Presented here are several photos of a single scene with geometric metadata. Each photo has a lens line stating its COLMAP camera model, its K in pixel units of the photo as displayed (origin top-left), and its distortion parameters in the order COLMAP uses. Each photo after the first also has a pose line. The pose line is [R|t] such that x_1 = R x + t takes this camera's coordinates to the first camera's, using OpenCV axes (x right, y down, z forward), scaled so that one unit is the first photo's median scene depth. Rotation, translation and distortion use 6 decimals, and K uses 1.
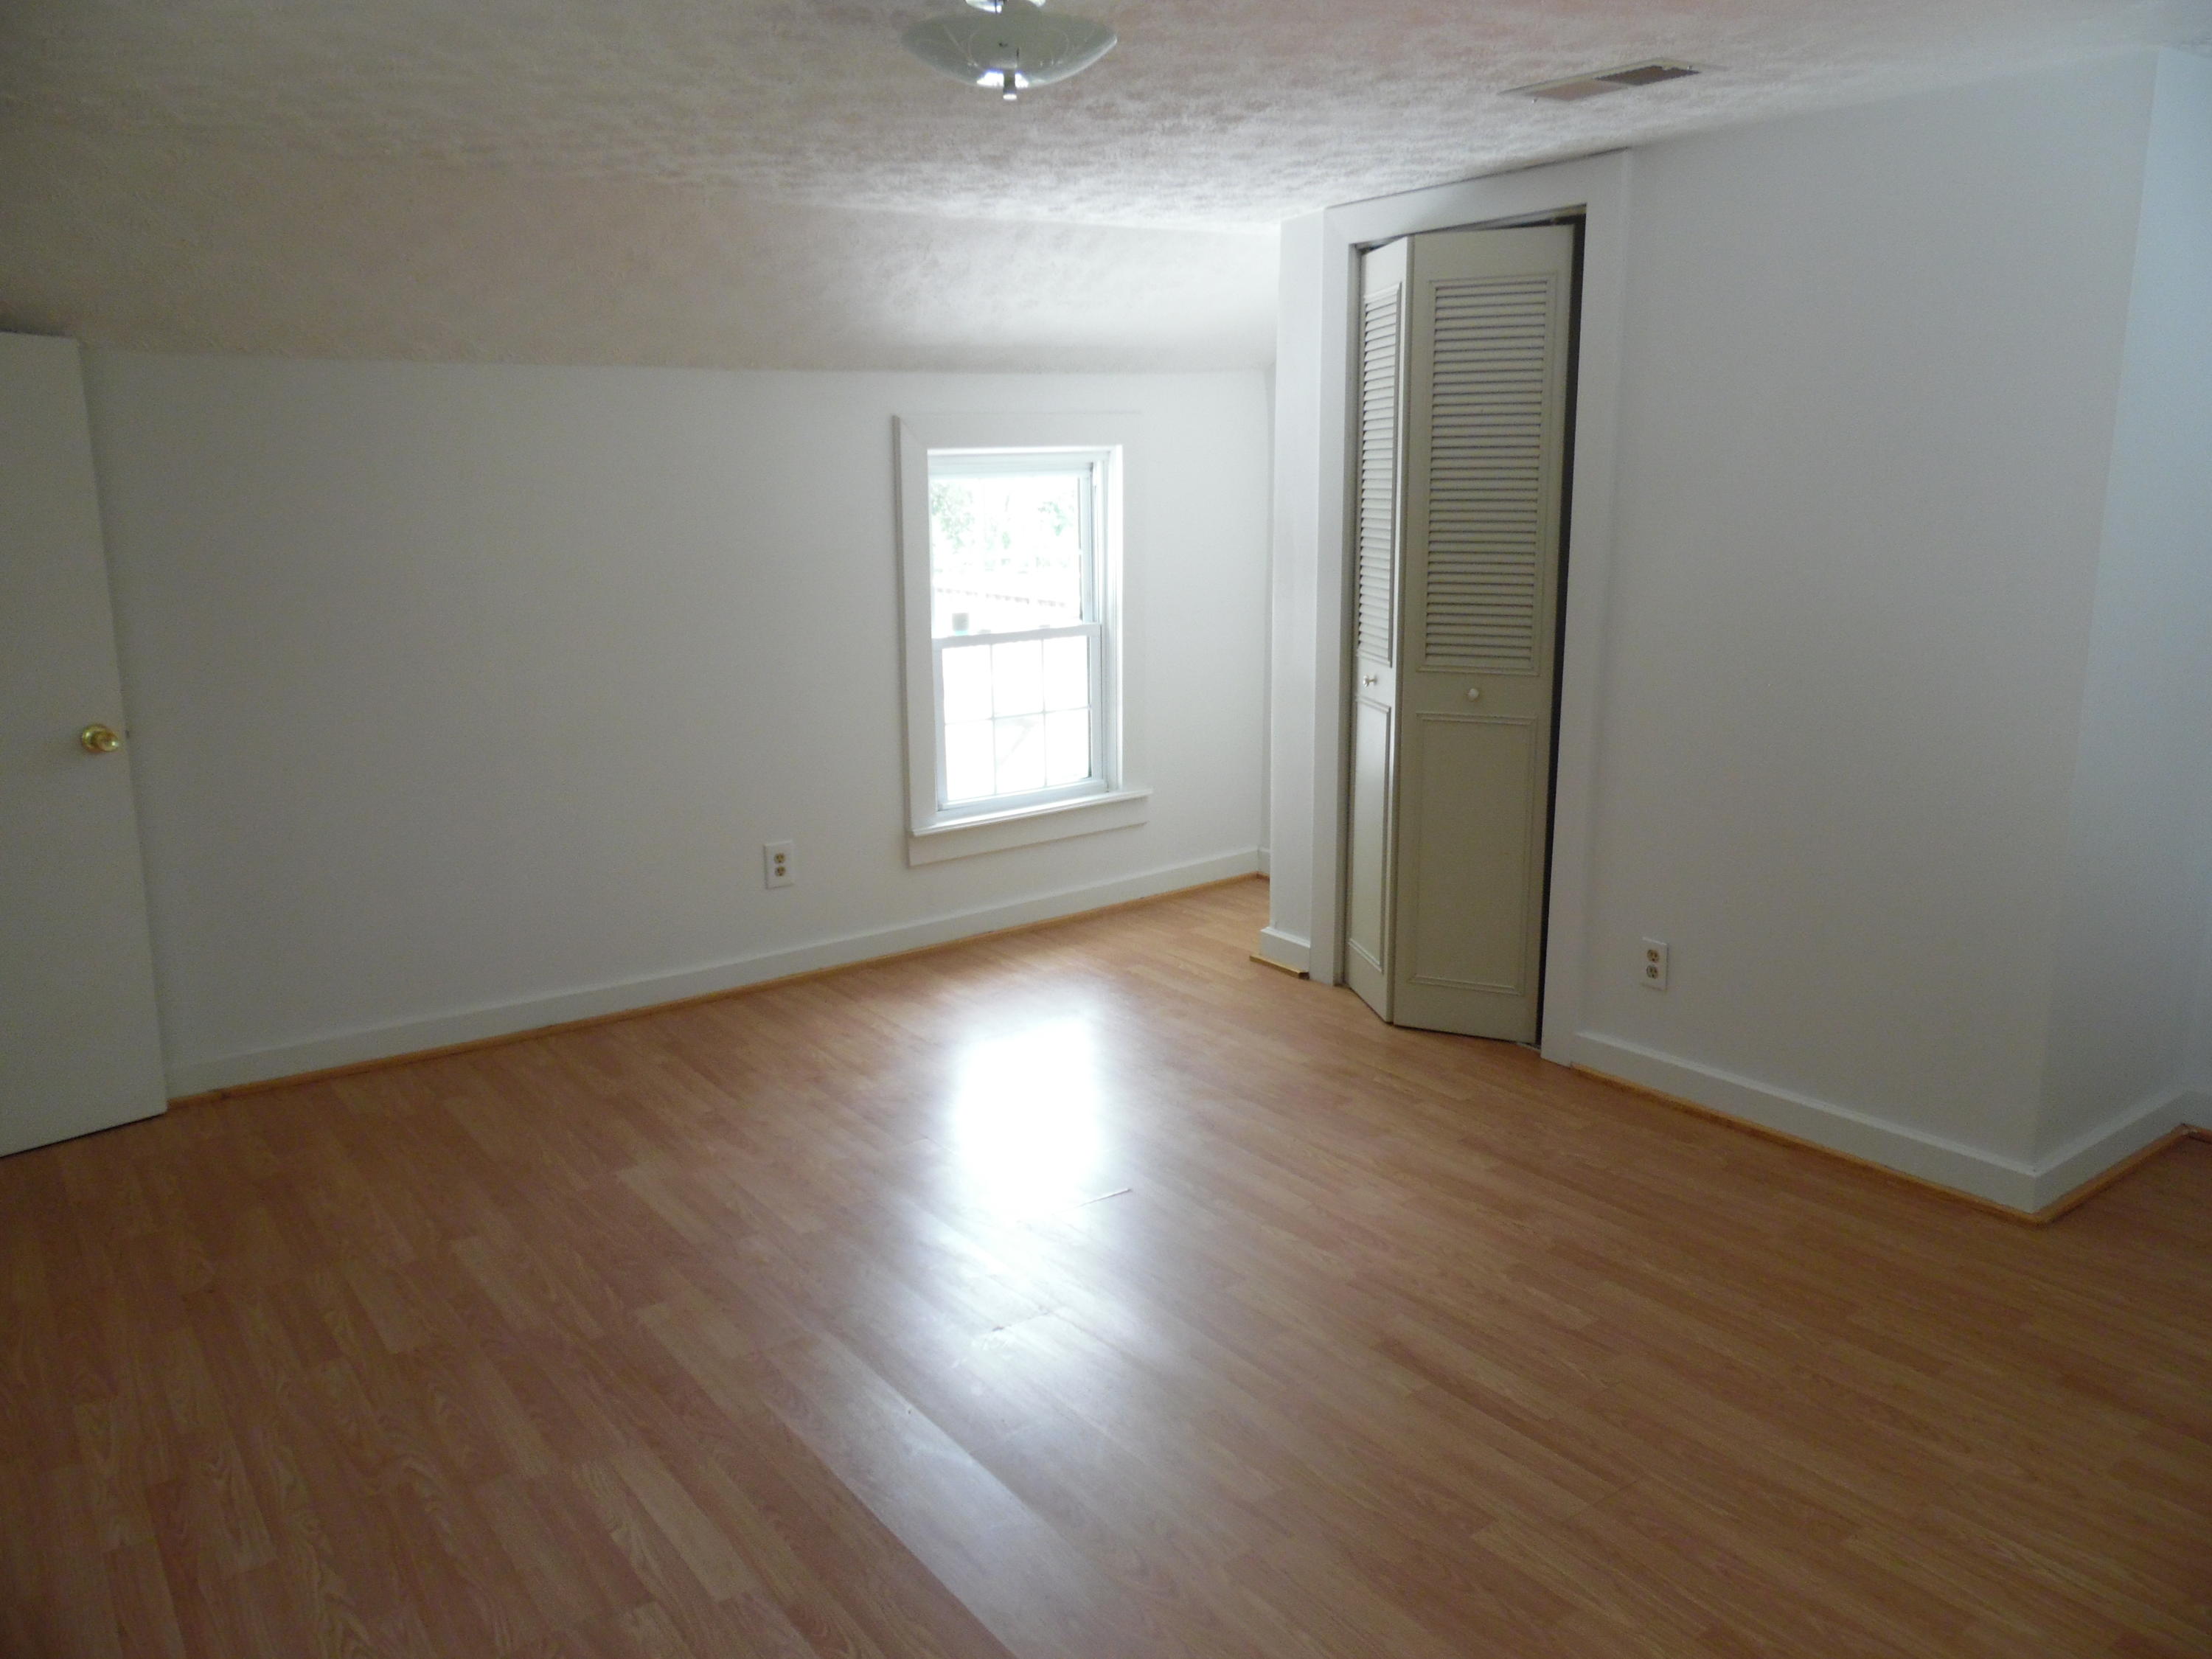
lens RADIAL K [[1657.8, 0, 1107.0], [0, 1657.8, 819.6], [0, 0, 1]] dist [-0.035957, 0.079609]
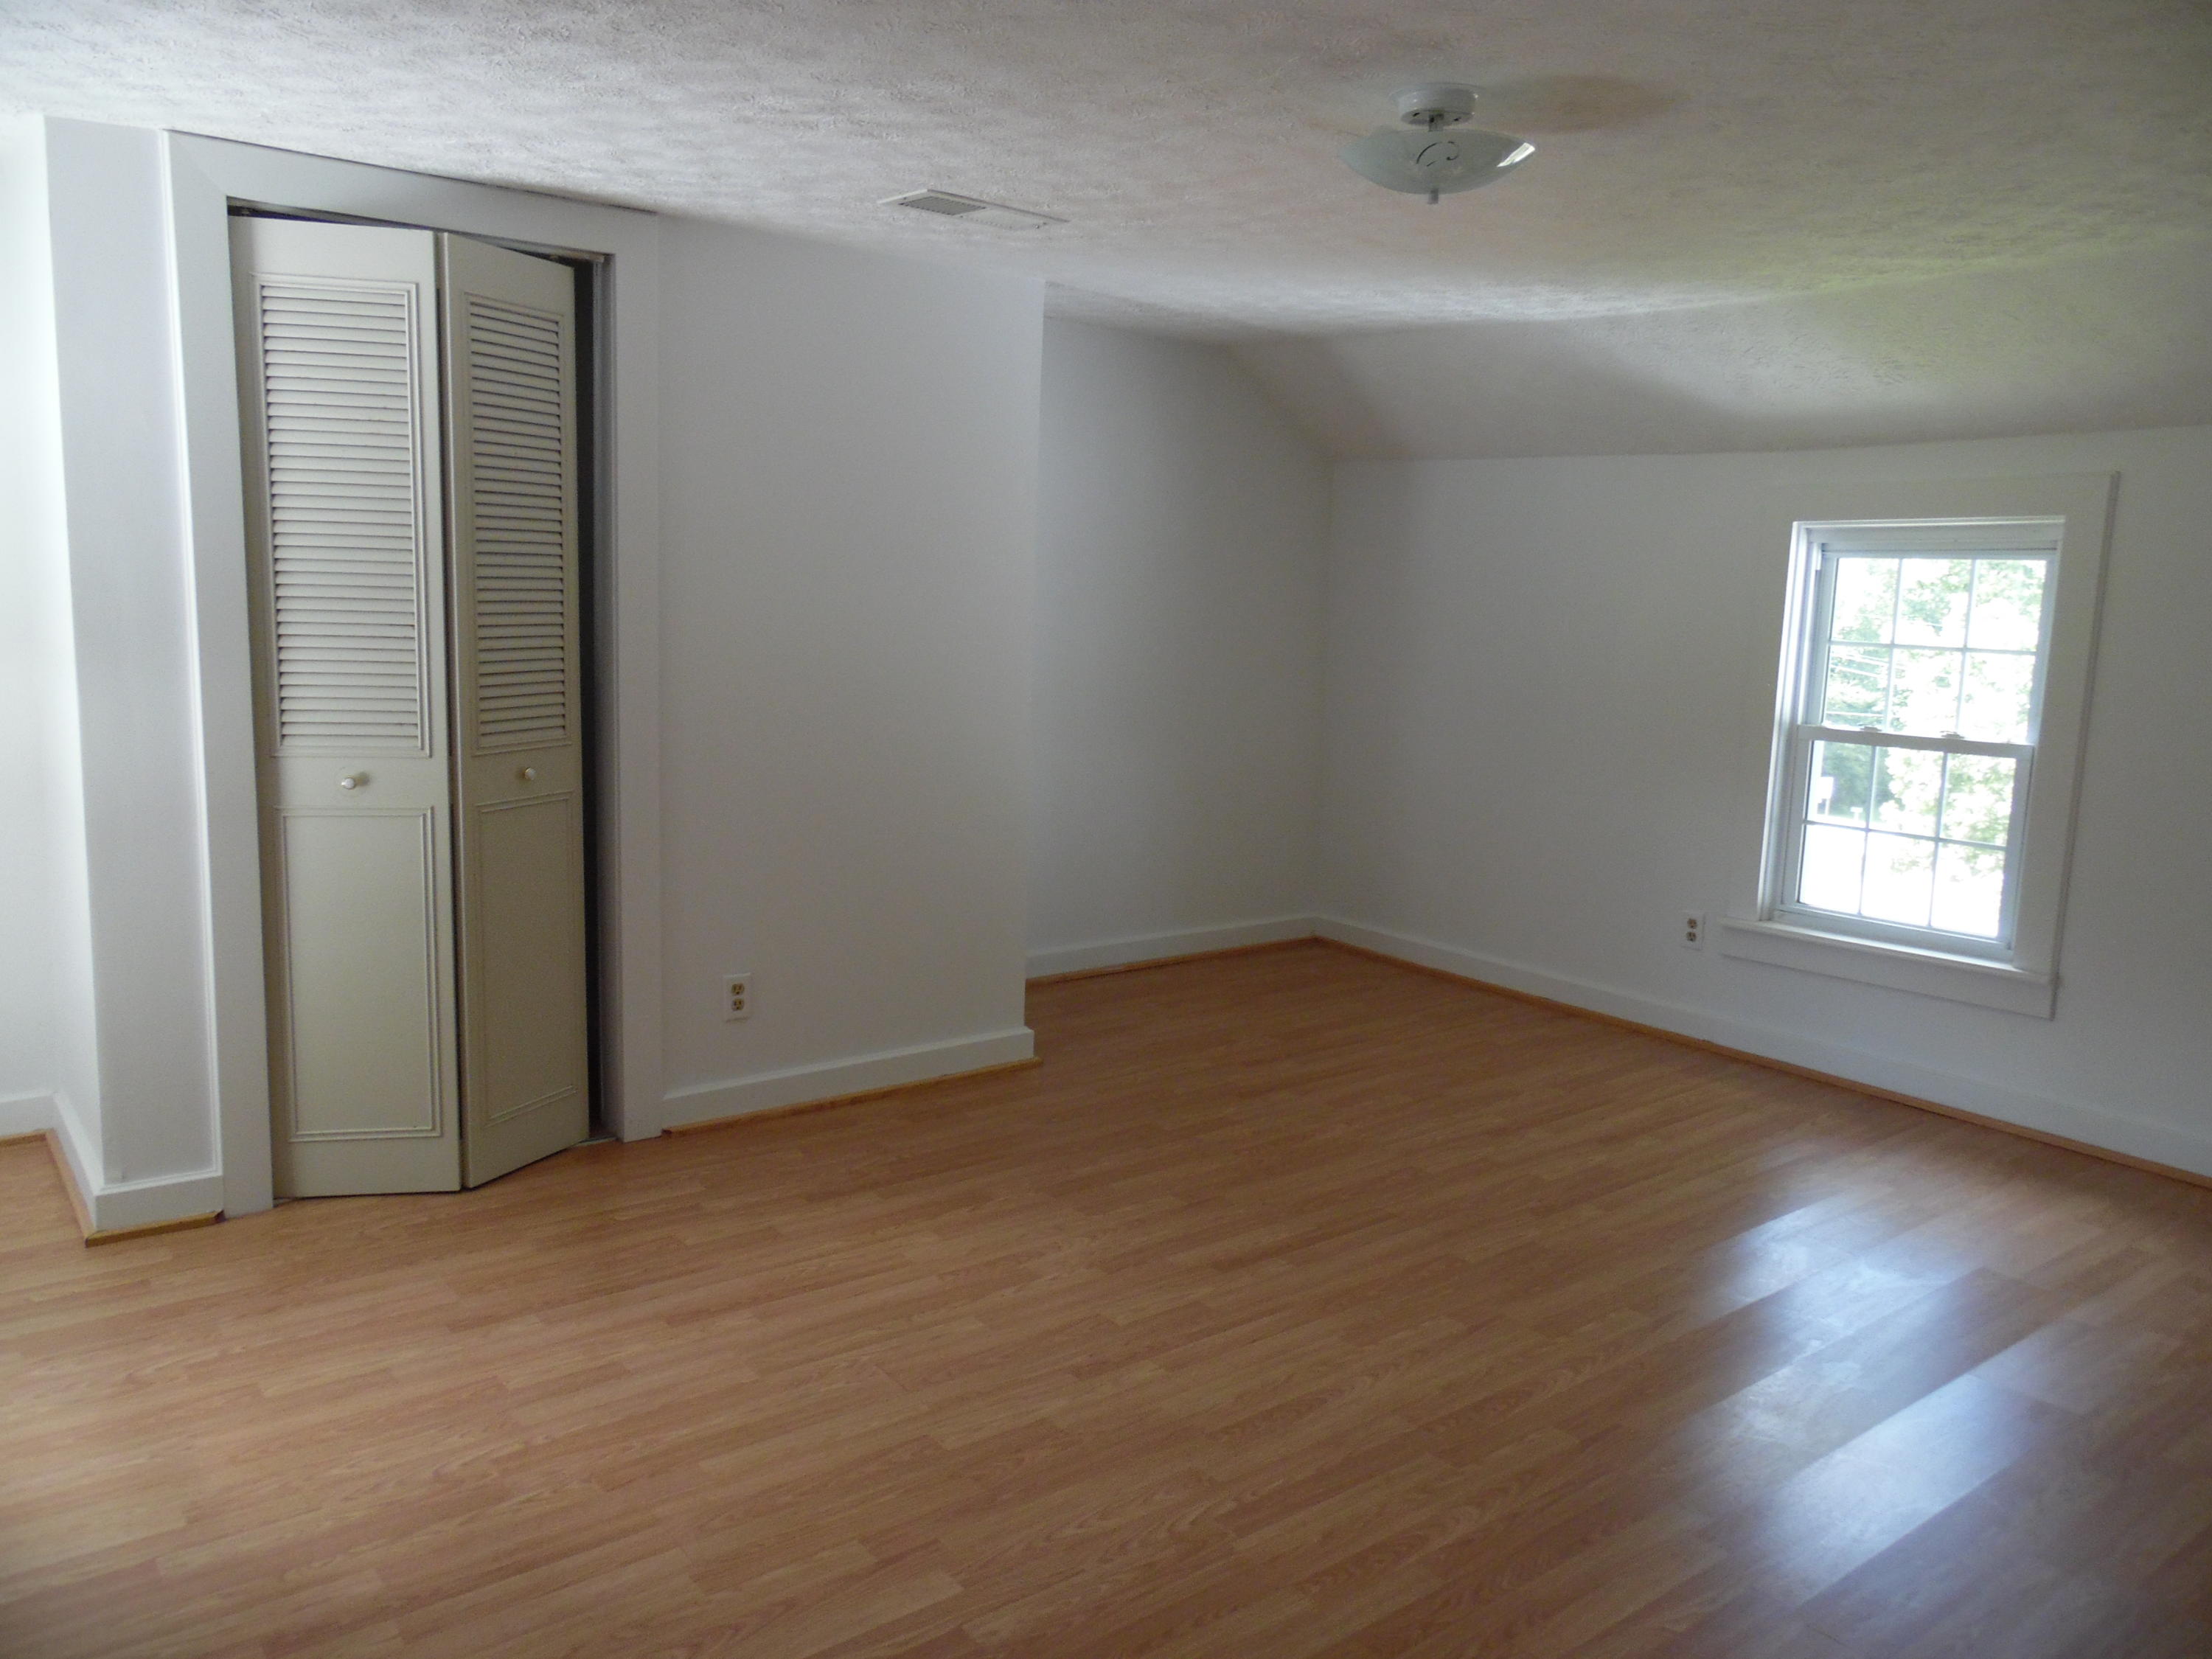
lens RADIAL K [[1657.8, 0, 1107.0], [0, 1657.8, 819.6], [0, 0, 1]] dist [-0.035957, 0.079609]
pose [[-0.023936, -0.132675, 0.990871, -0.712257], [0.177381, 0.974864, 0.134816, -0.124534], [-0.983851, 0.178989, 0.000200, 0.757133]]
